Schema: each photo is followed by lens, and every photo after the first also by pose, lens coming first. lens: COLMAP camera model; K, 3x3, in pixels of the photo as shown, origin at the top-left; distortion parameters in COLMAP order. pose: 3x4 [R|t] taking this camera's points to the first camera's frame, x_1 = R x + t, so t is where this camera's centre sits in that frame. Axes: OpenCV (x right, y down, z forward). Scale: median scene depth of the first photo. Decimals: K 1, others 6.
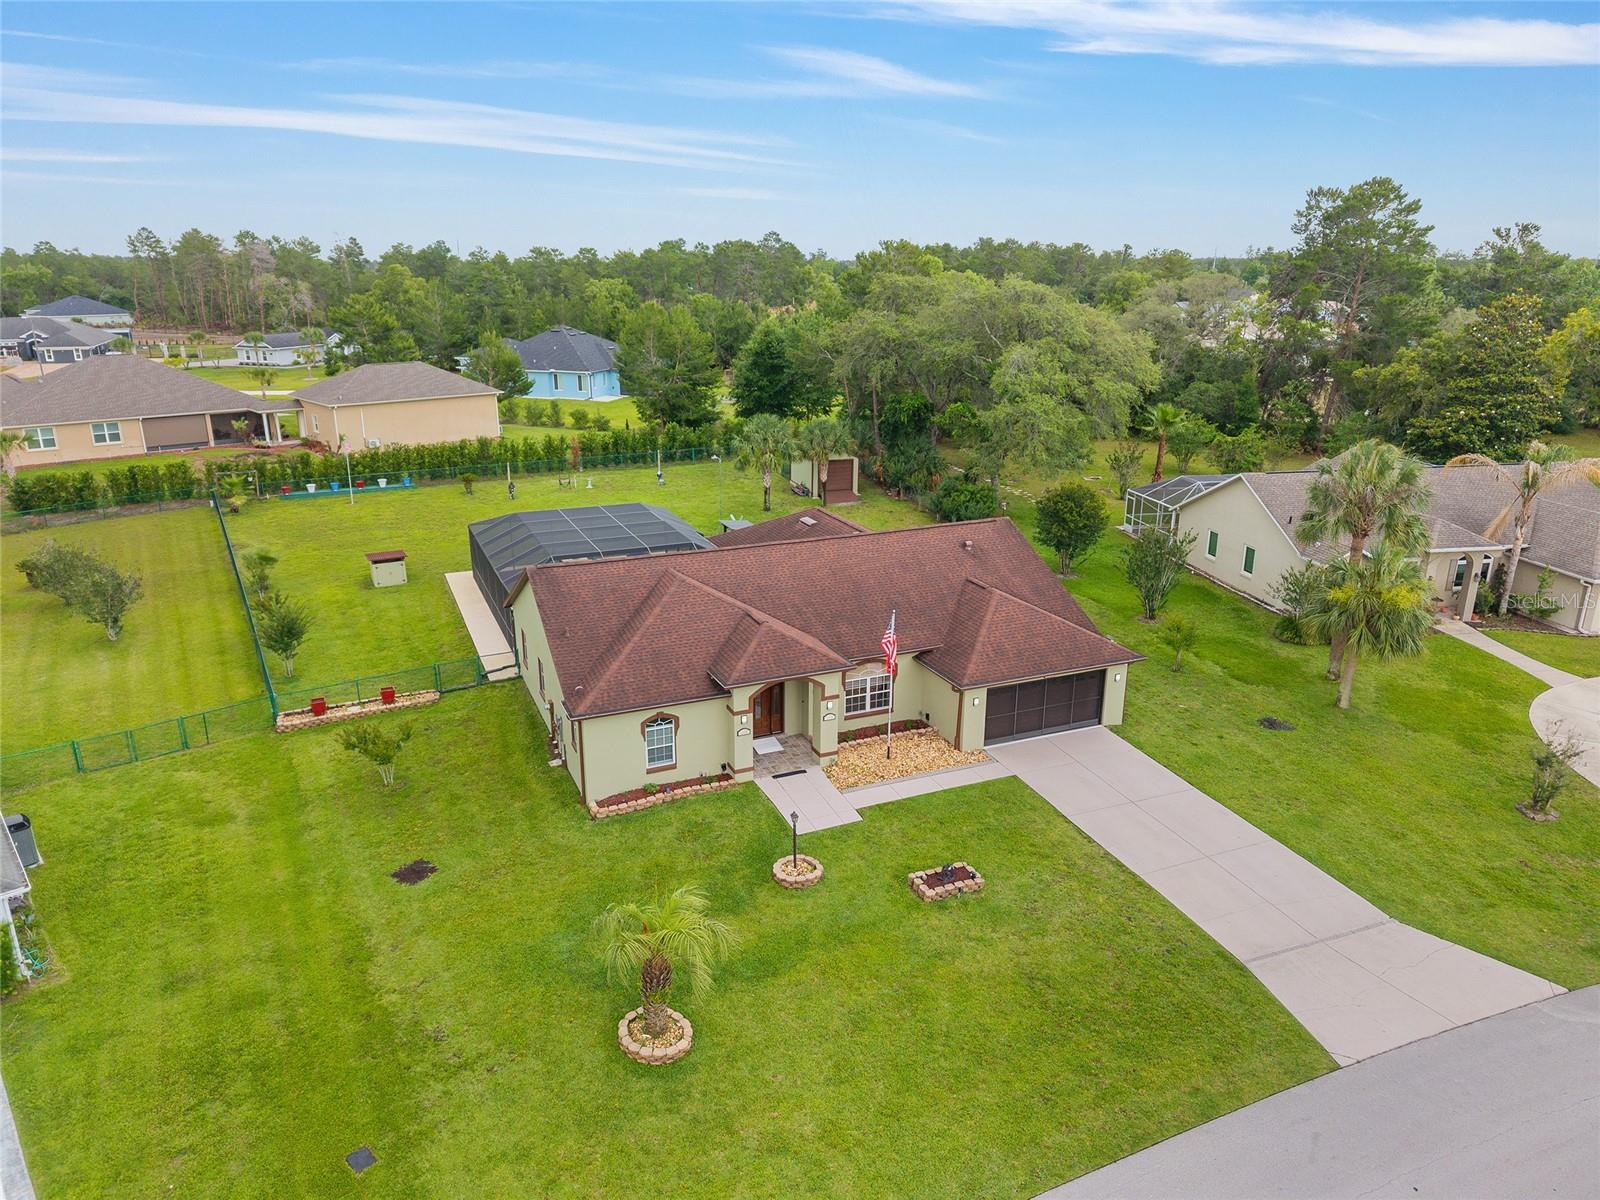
lens RADIAL K [[1073.5, 0, 791.8], [0, 1073.5, 586.7], [0, 0, 1]] dist [0.026238, -0.020943]
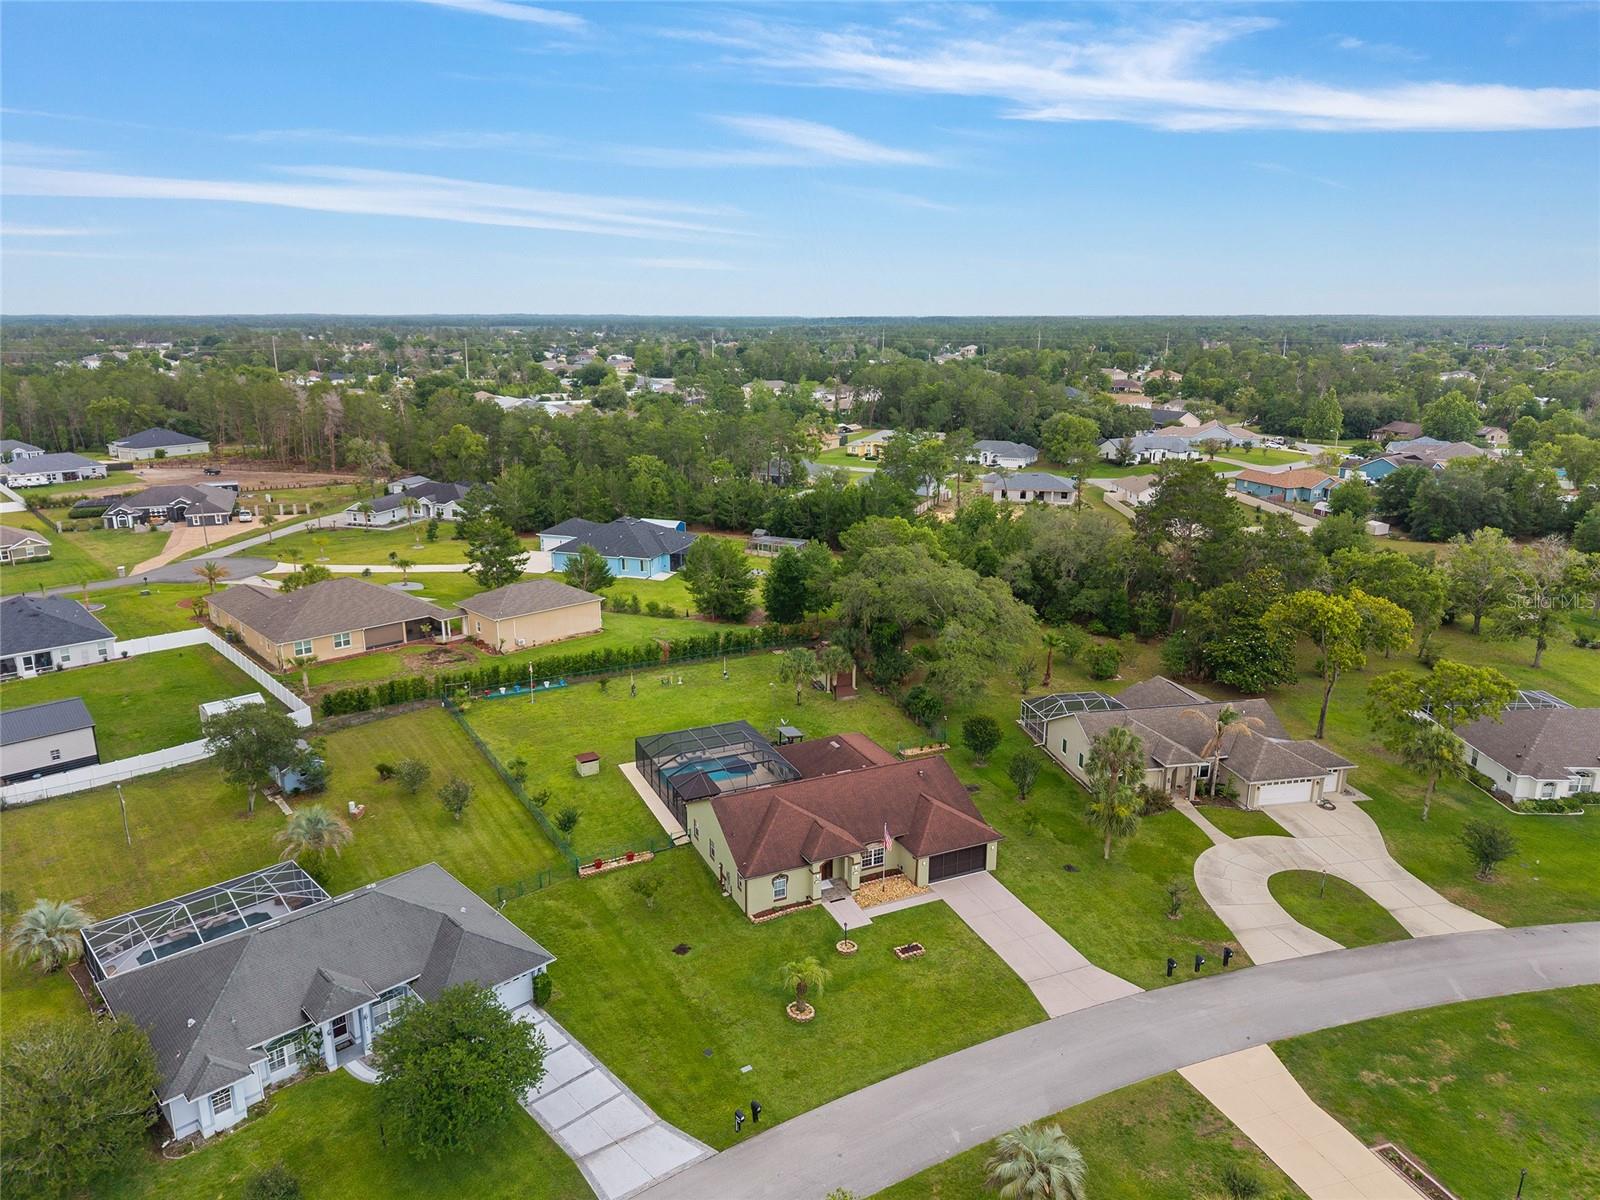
lens RADIAL K [[1070.4, 0, 794.2], [0, 1070.4, 601.1], [0, 0, 1]] dist [0.047409, -0.052669]
pose [[0.999698, -0.006173, 0.023772, -0.083613], [0.006923, 0.999477, -0.031603, -0.218405], [-0.023564, 0.031758, 0.999218, -0.715801]]
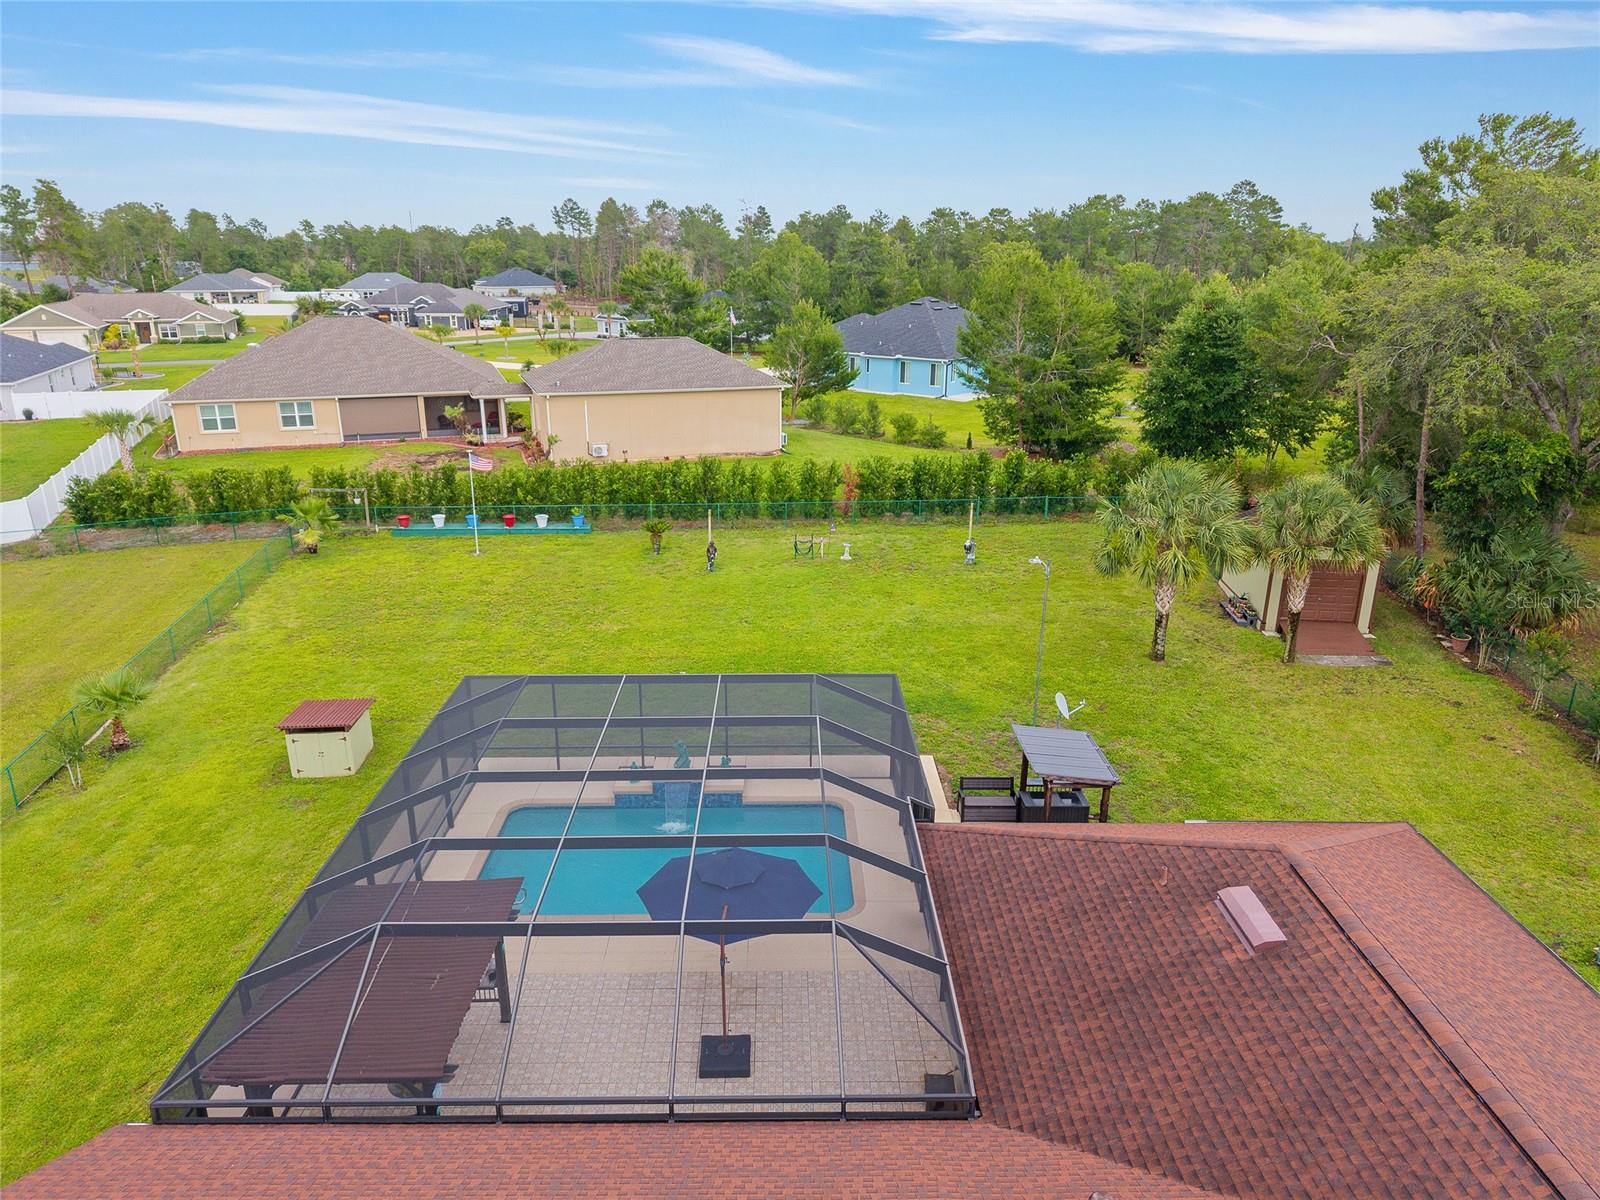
lens RADIAL K [[1077.7, 0, 783.6], [0, 1077.7, 599.7], [0, 0, 1]] dist [0.022841, -0.007782]
pose [[0.921450, 0.120806, -0.369235, -0.002787], [-0.112287, 0.992676, 0.044564, -0.125714], [0.371915, 0.000397, 0.928267, 0.605101]]
